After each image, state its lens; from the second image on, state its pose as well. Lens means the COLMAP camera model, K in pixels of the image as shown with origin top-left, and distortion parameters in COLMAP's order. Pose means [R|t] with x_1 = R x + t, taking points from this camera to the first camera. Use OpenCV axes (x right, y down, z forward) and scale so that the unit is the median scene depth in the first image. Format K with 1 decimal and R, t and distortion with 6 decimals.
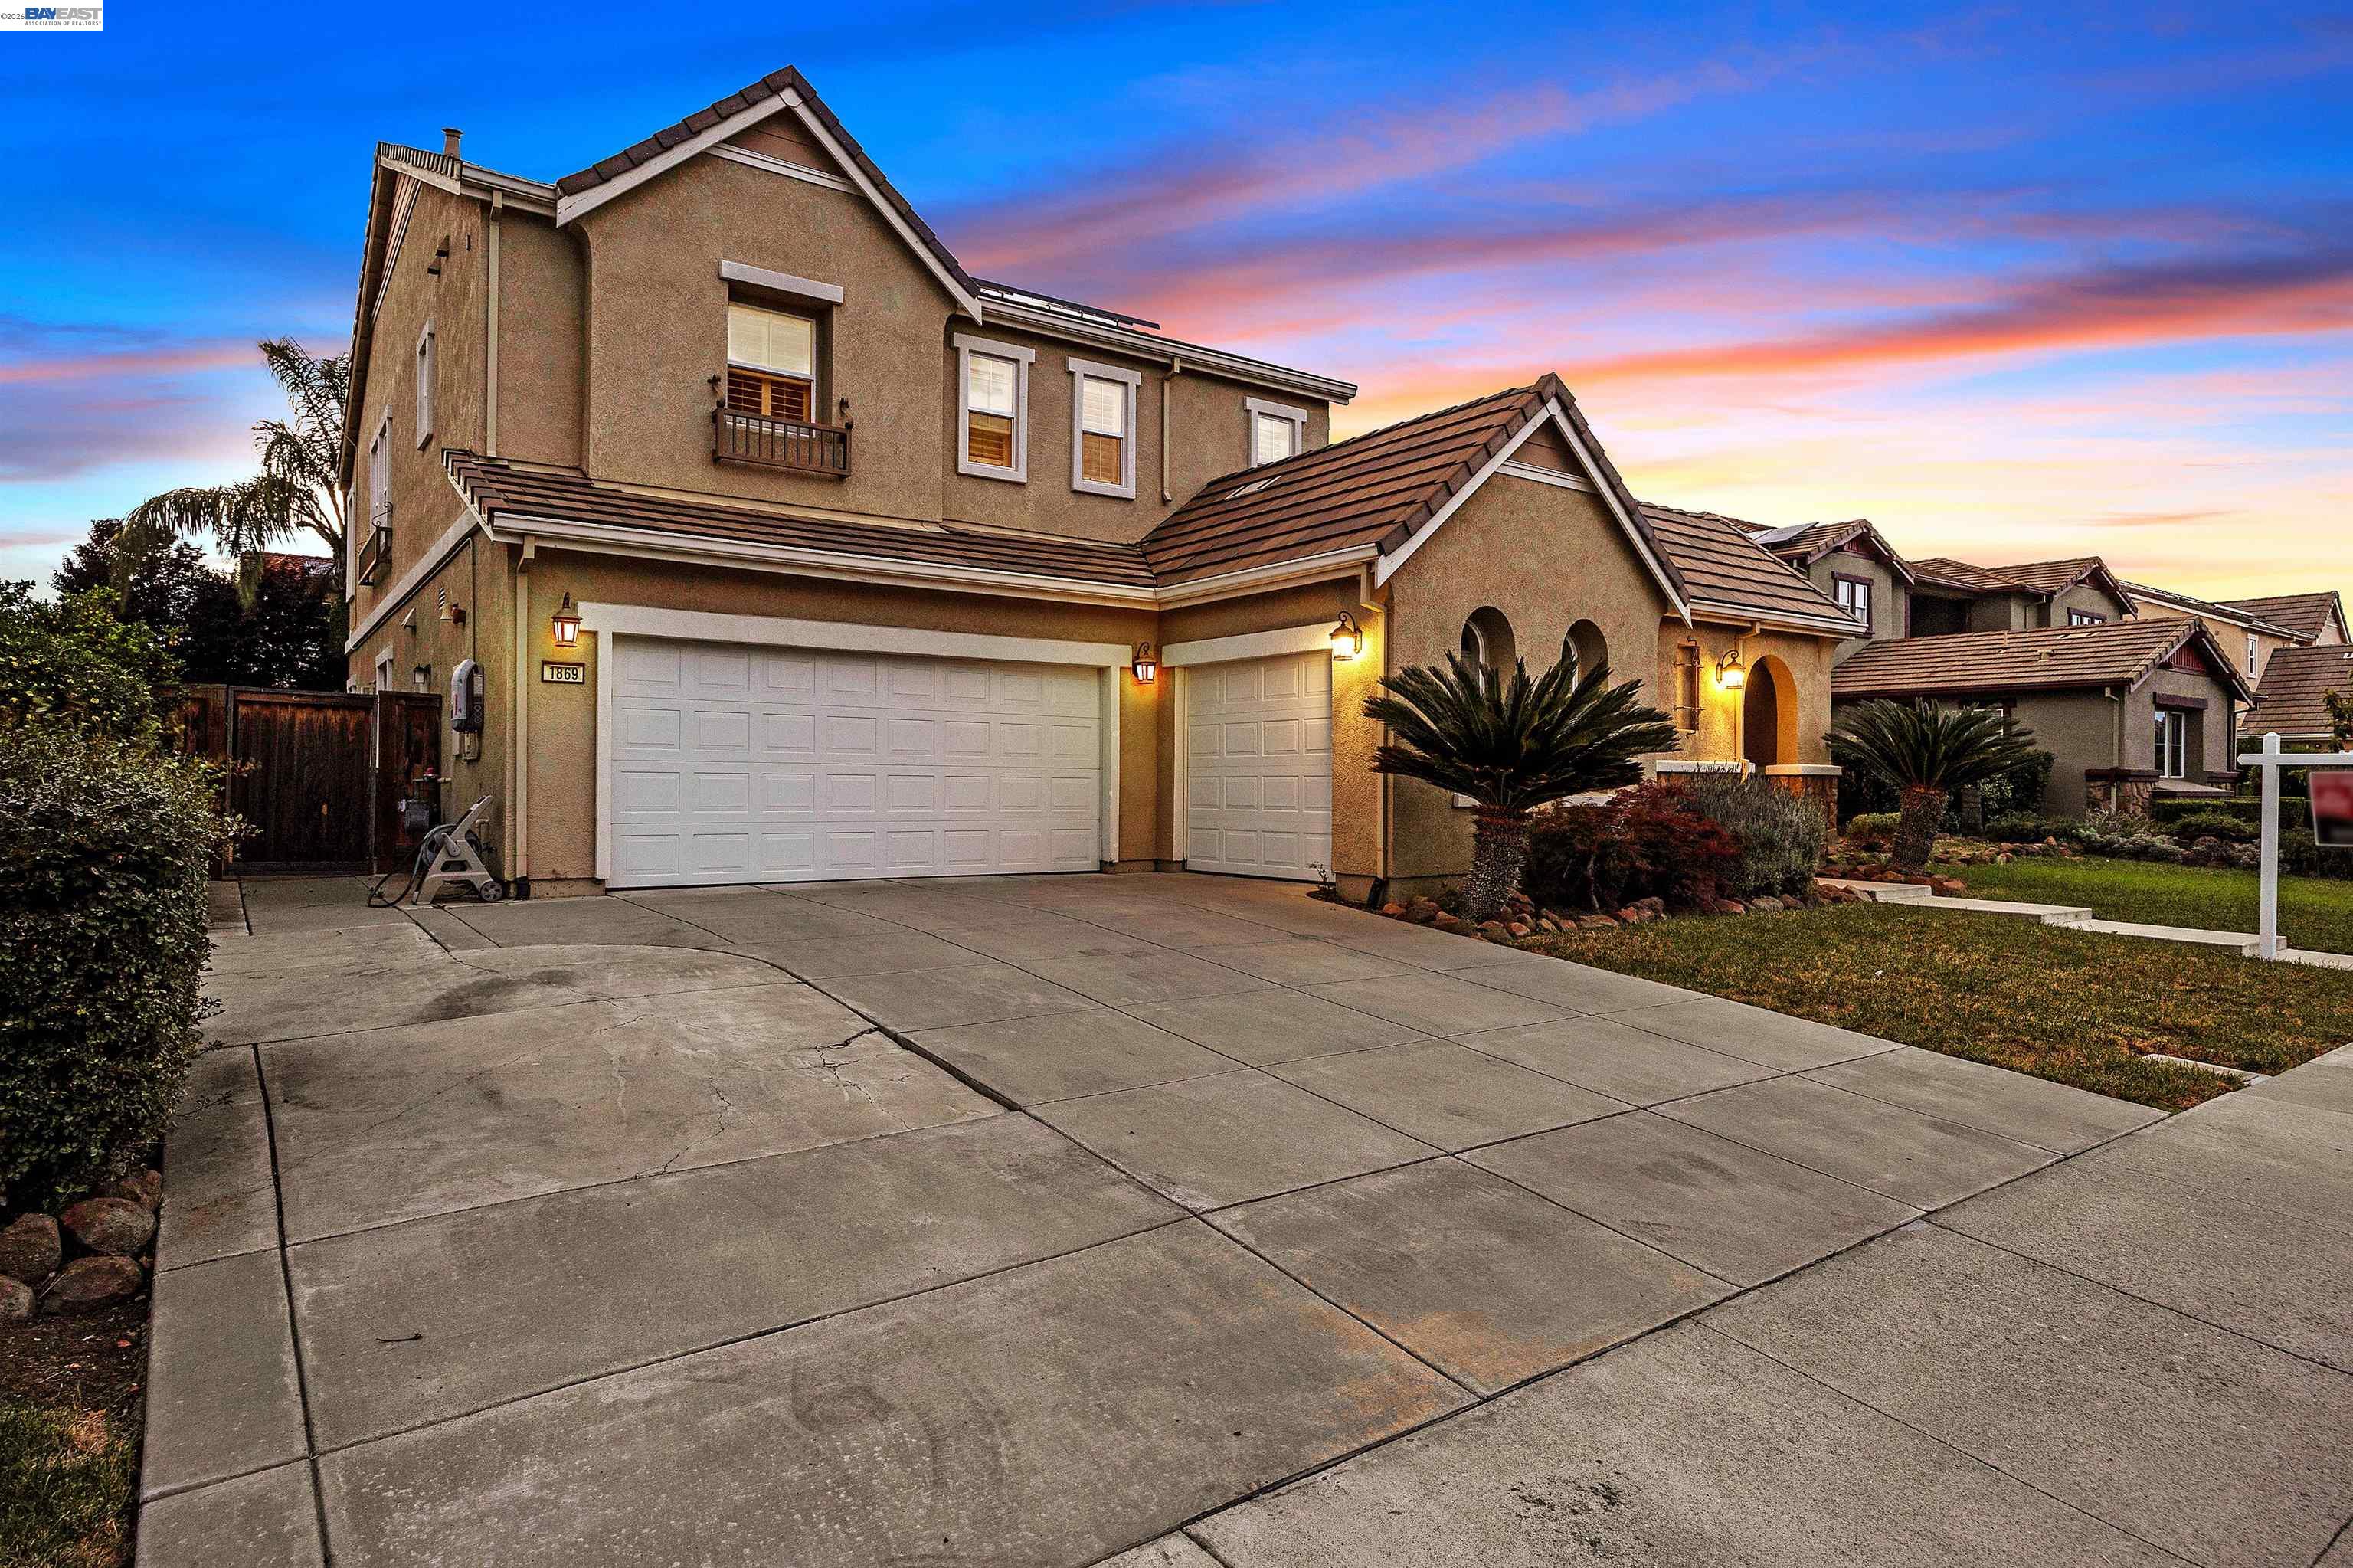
lens RADIAL K [[1322.6, 0, 1176.5], [0, 1322.6, 784.0], [0, 0, 1]] dist [0.002287, 0.000386]
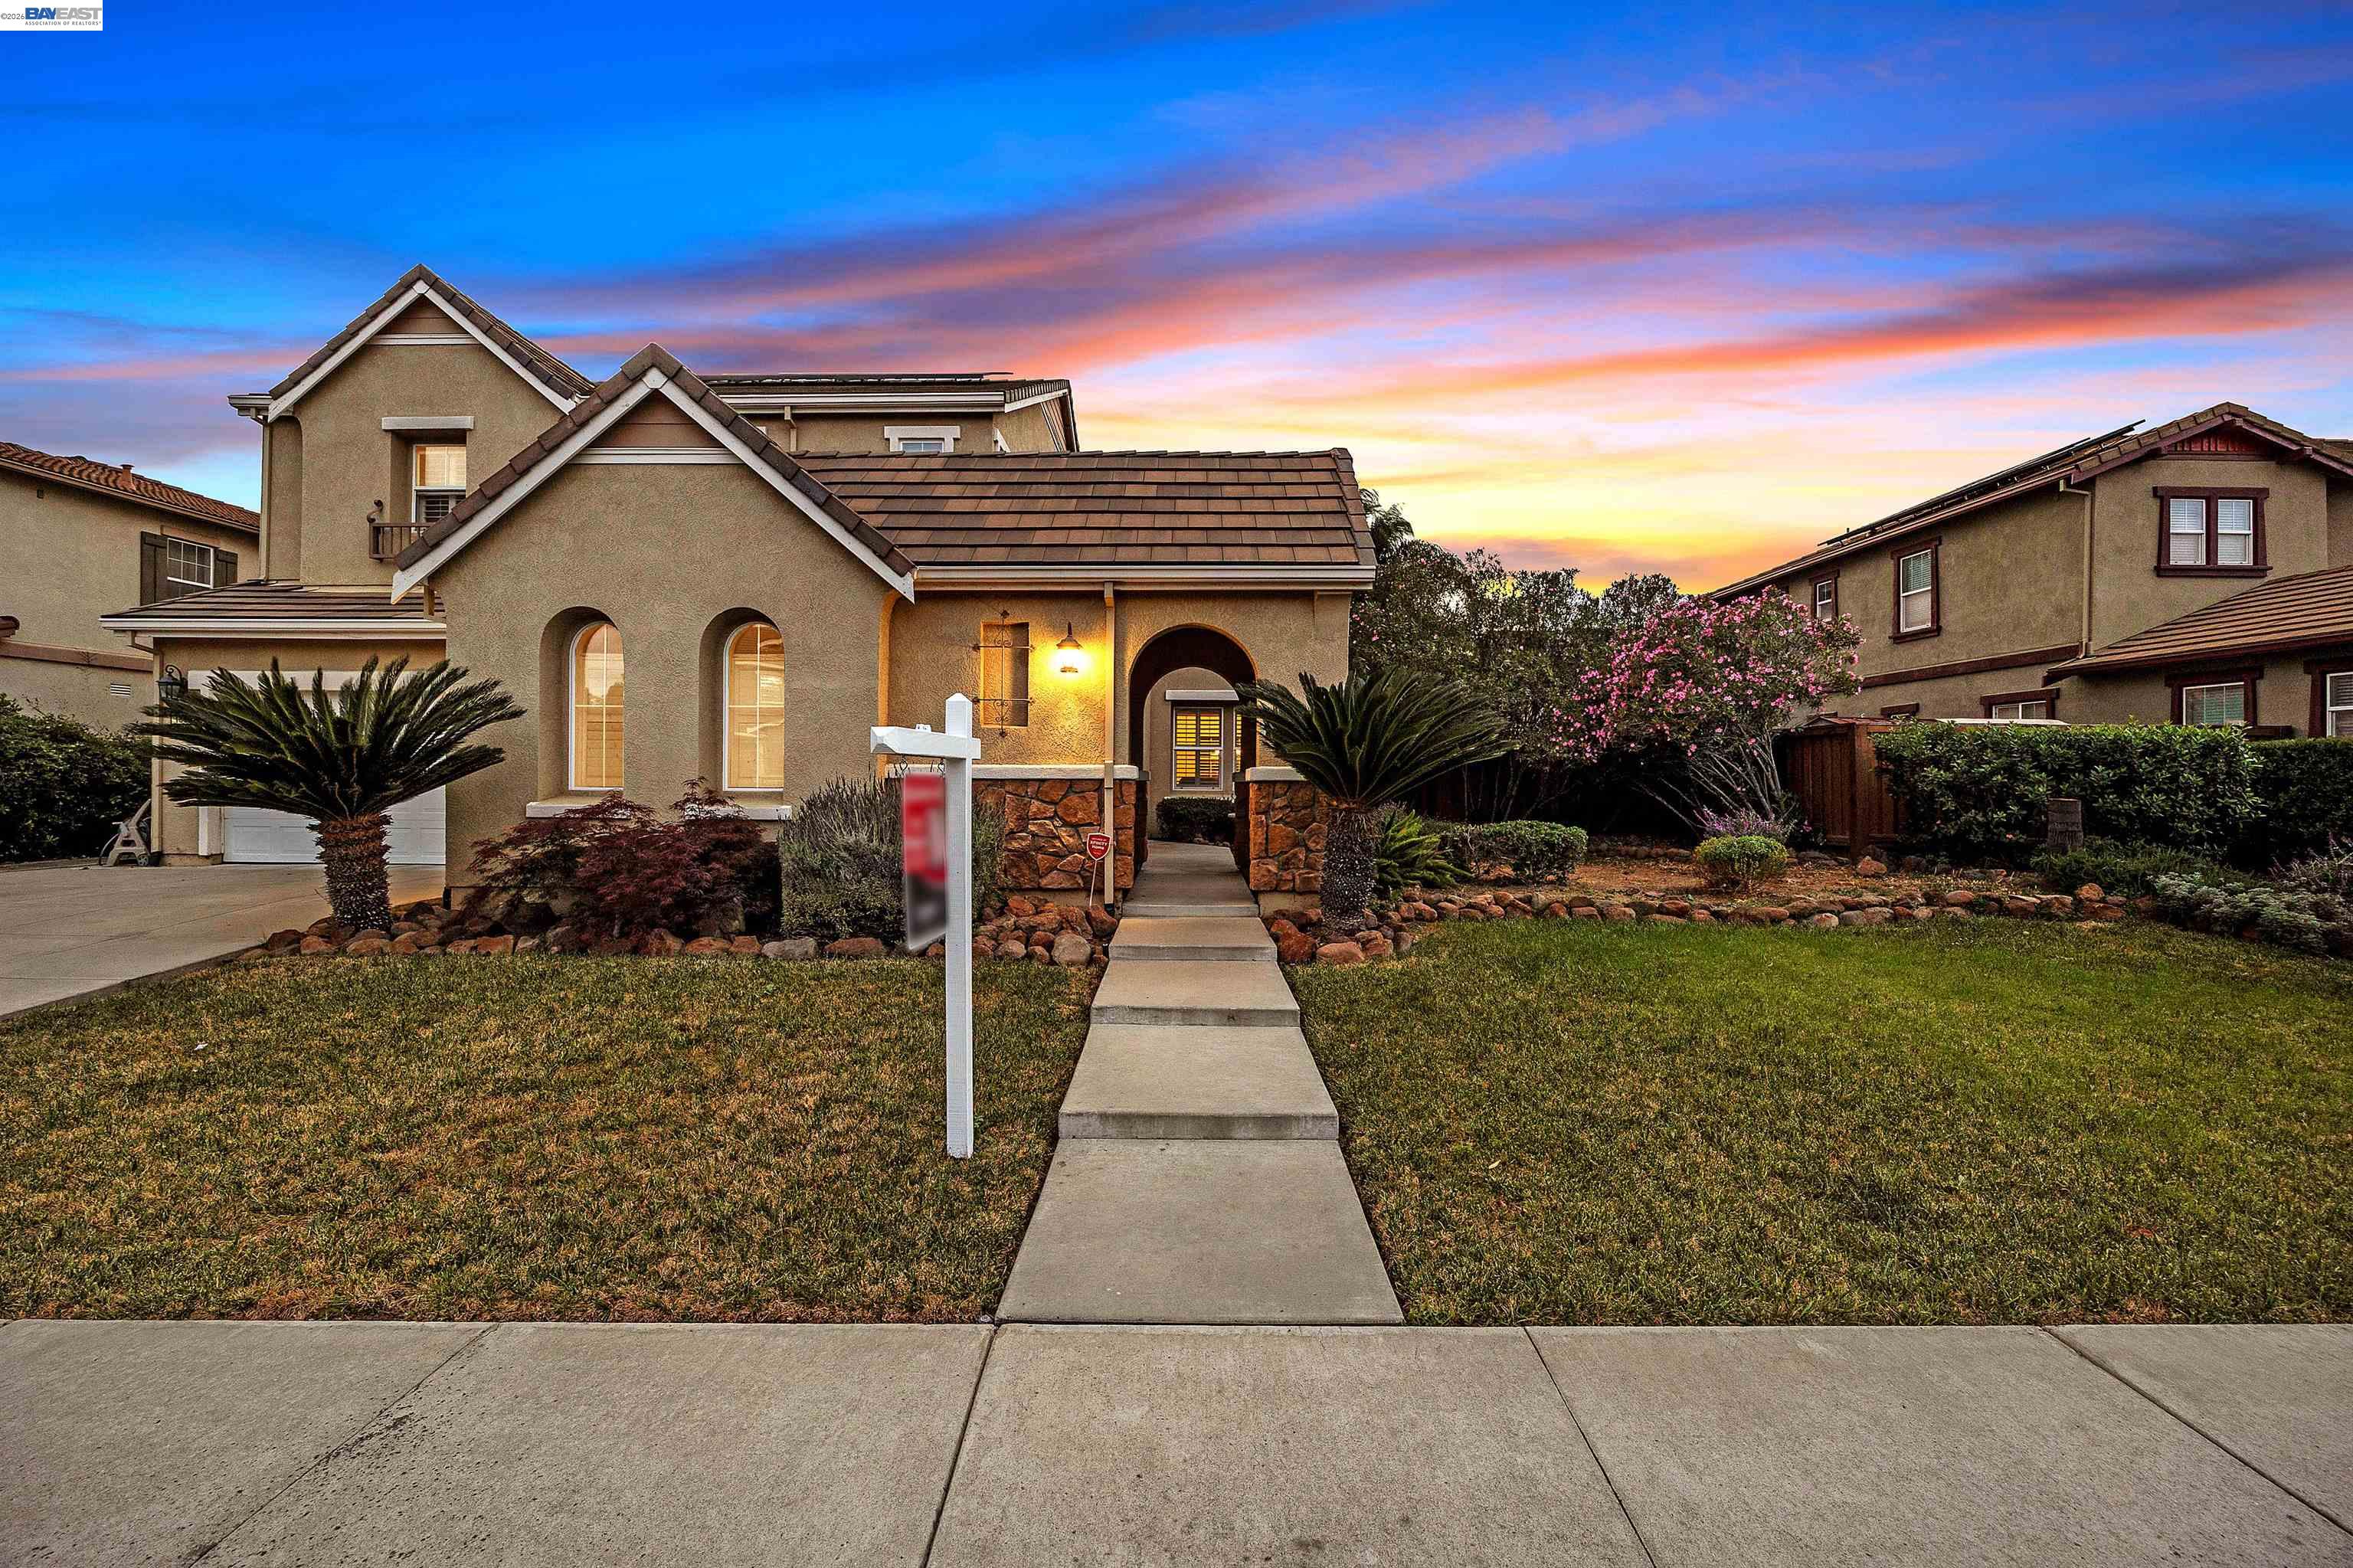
lens RADIAL K [[1042.6, 0, 1176.5], [0, 1042.6, 784.0], [0, 0, 1]] dist [-0.016526, -0.000007]
pose [[0.800801, -0.002902, -0.598923, 0.956518], [-0.000872, 0.999982, -0.006012, -0.001901], [0.598929, 0.005337, 0.800784, 0.615345]]
